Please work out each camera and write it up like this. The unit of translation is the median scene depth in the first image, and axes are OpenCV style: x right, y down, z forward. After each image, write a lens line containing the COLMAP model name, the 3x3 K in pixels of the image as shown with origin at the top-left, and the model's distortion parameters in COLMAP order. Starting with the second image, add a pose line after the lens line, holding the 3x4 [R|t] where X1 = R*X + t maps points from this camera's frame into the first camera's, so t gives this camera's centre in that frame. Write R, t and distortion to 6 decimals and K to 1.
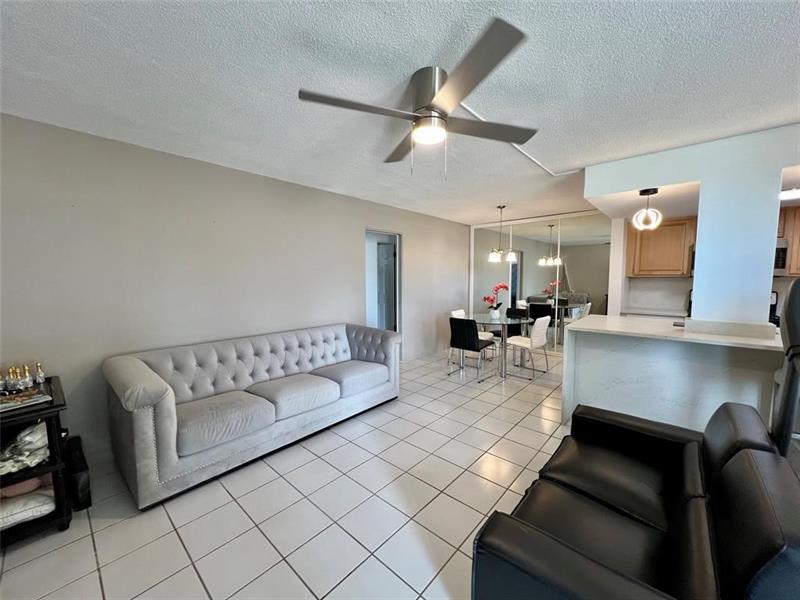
lens RADIAL K [[317.0, 0, 401.3], [0, 317.0, 304.4], [0, 0, 1]] dist [-0.002341, 0.002282]
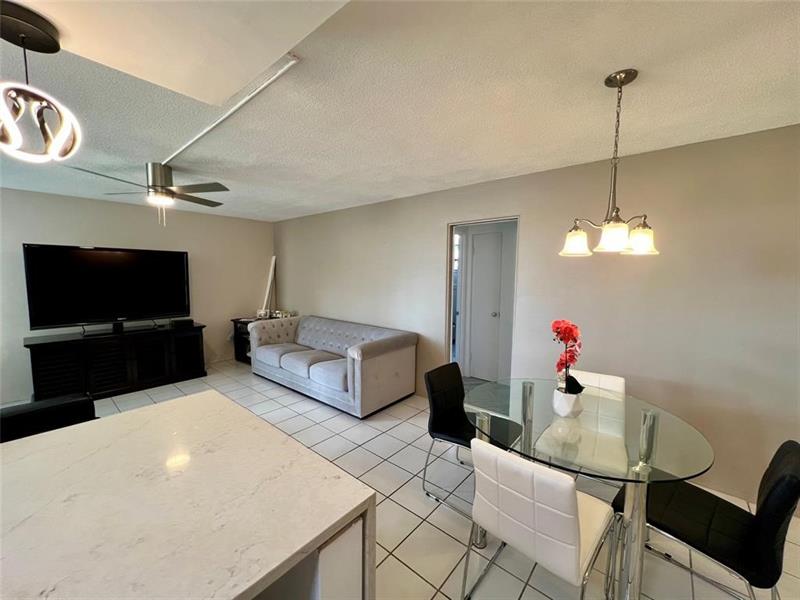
lens RADIAL K [[318.0, 0, 399.8], [0, 318.0, 302.7], [0, 0, 1]] dist [0.000754, 0.000170]
pose [[0.017334, 0.097112, -0.995123, 0.707283], [-0.094088, 0.991014, 0.095072, -0.108343], [0.995413, 0.091982, 0.026315, 0.871929]]
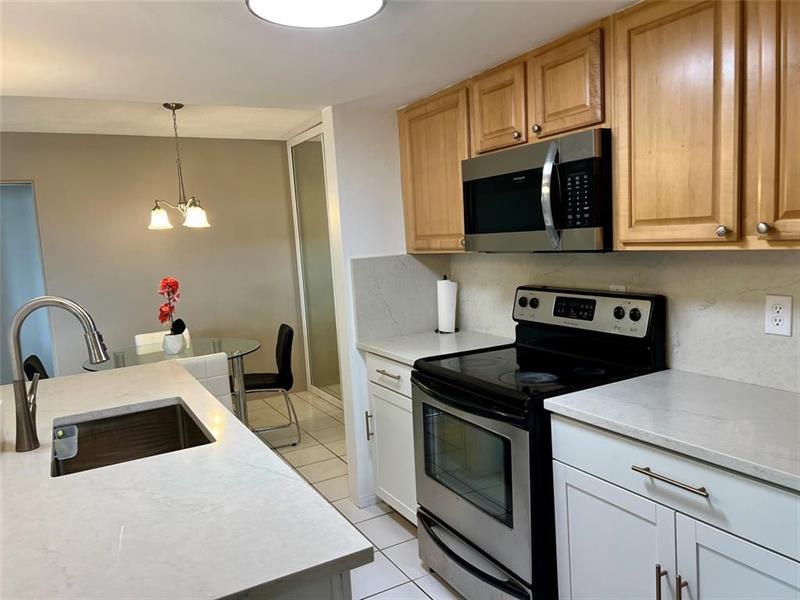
lens RADIAL K [[598.9, 0, 404.9], [0, 598.9, 301.4], [0, 0, 1]] dist [0.058335, -0.062845]
pose [[0.942073, -0.016027, -0.335024, 0.996045], [0.027391, 0.999198, 0.029223, -0.051282], [0.334287, -0.036707, 0.941756, 0.319819]]
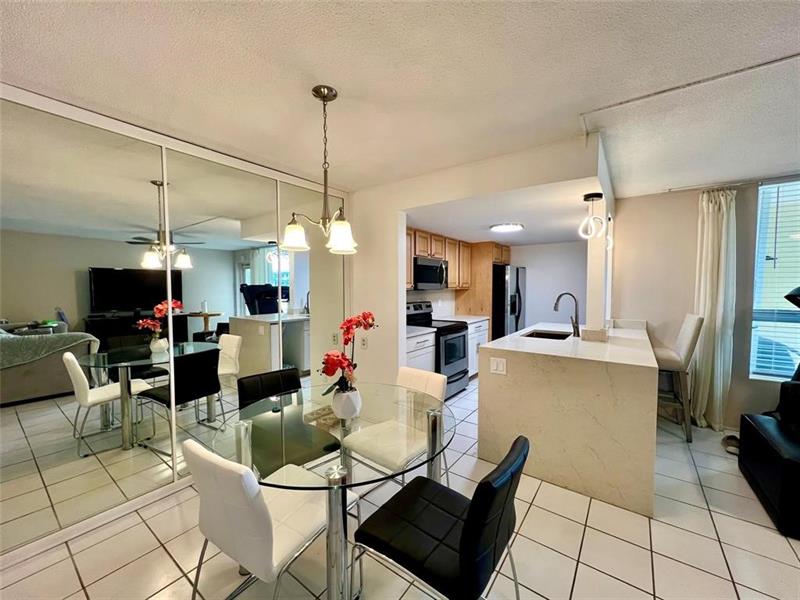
lens RADIAL K [[318.0, 0, 399.9], [0, 318.0, 301.4], [0, 0, 1]] dist [0.000754, 0.000170]
pose [[-0.087729, -0.044351, 0.995157, -0.056553], [0.088665, 0.994696, 0.052147, -0.100679], [-0.992191, 0.092810, -0.083331, 1.062029]]
